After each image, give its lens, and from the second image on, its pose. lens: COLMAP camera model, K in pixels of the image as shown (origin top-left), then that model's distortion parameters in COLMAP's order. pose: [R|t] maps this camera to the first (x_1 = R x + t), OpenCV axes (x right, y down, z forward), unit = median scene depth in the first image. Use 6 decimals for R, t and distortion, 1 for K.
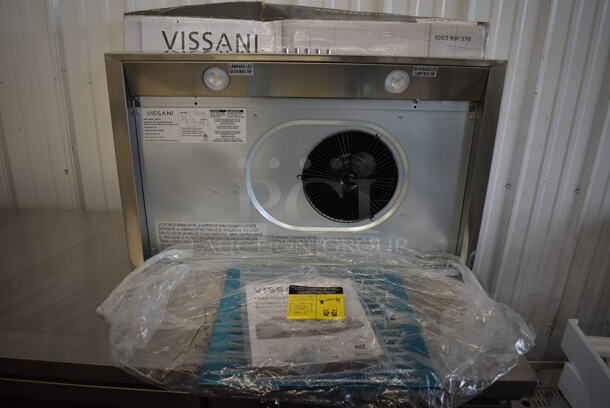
lens RADIAL K [[439.3, 0, 304.6], [0, 439.3, 206.7], [0, 0, 1]] dist [-0.062553, -0.000166]
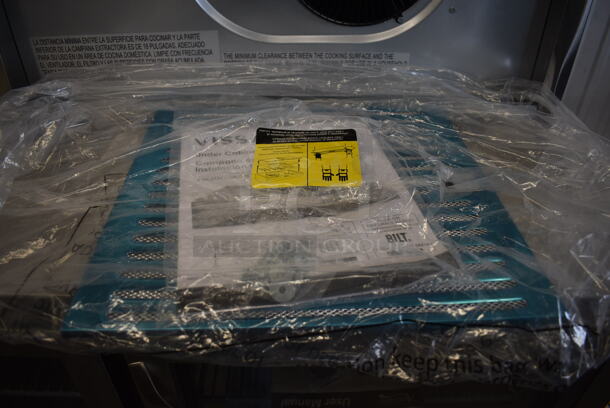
lens RADIAL K [[439.3, 0, 305.2], [0, 439.3, 202.3], [0, 0, 1]] dist [-0.062553, -0.000166]
pose [[0.999058, -0.029351, 0.031947, 0.005596], [0.019980, 0.964938, 0.261715, 0.137409], [-0.038509, -0.260830, 0.964616, 0.490963]]
